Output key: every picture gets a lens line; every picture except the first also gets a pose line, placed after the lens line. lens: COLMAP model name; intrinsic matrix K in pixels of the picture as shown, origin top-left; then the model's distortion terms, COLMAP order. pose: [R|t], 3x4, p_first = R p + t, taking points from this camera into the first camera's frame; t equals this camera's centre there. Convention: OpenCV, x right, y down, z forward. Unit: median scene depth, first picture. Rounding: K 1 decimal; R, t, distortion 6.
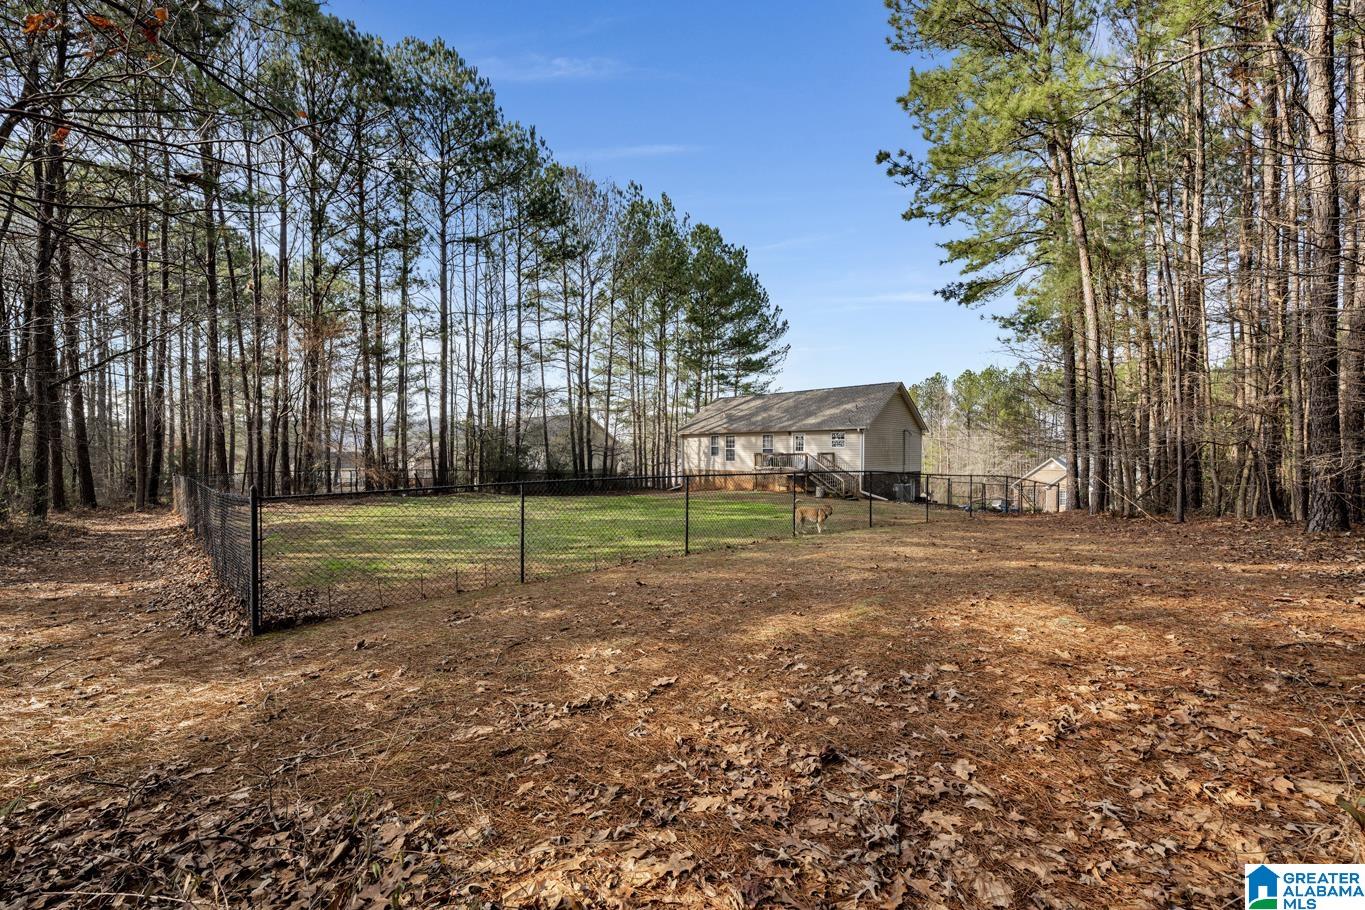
lens RADIAL K [[534.1, 0, 679.5], [0, 534.1, 455.5], [0, 0, 1]] dist [0.002223, 0.001206]
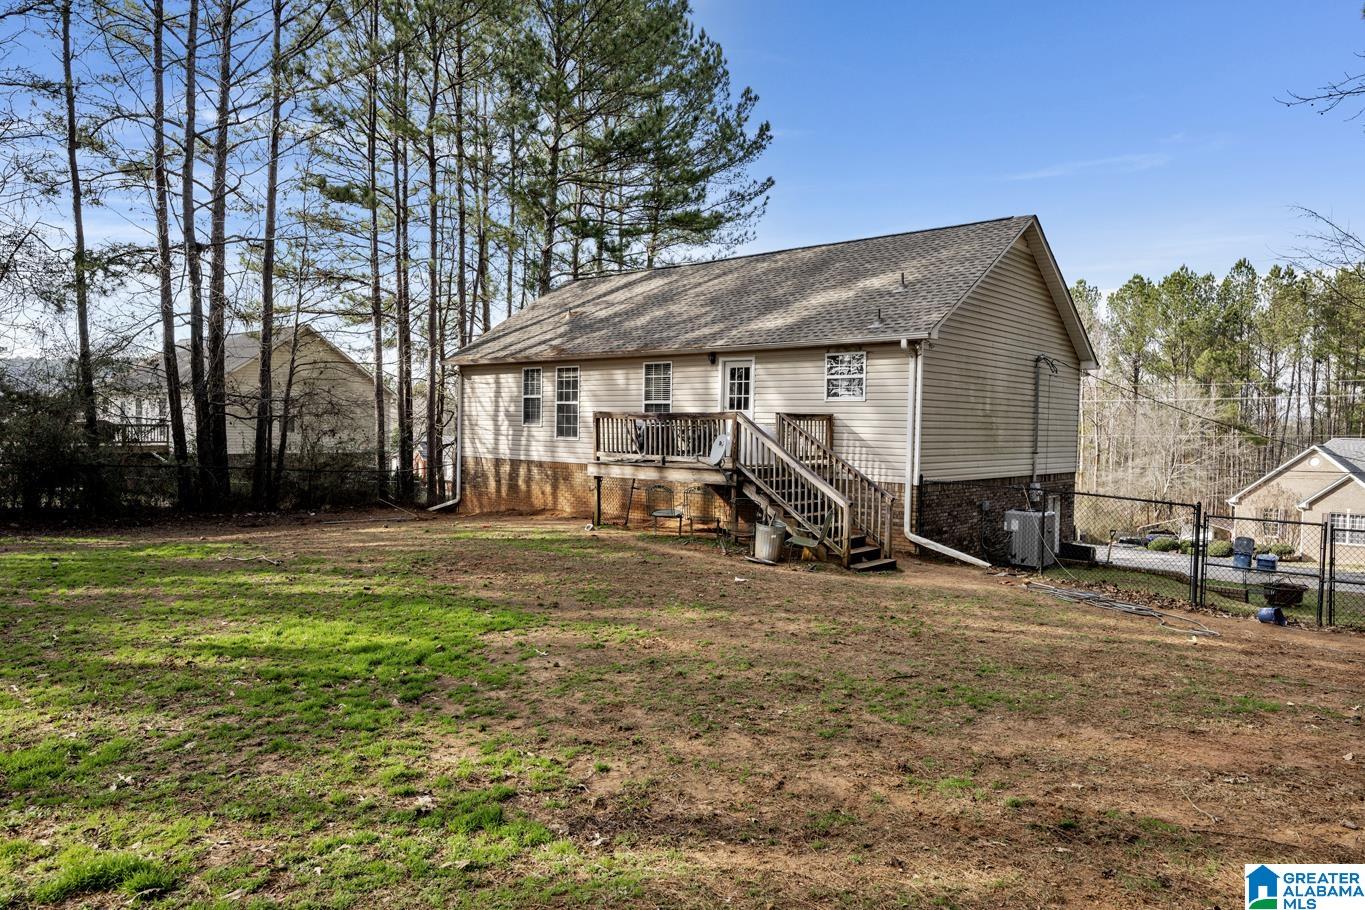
lens RADIAL K [[893.1, 0, 682.0], [0, 893.1, 456.1], [0, 0, 1]] dist [-0.002583, 0.000064]
pose [[0.998709, 0.016265, 0.048132, 0.145020], [-0.017491, 0.999530, 0.025161, 0.006521], [-0.047701, -0.025970, 0.998524, 0.383507]]
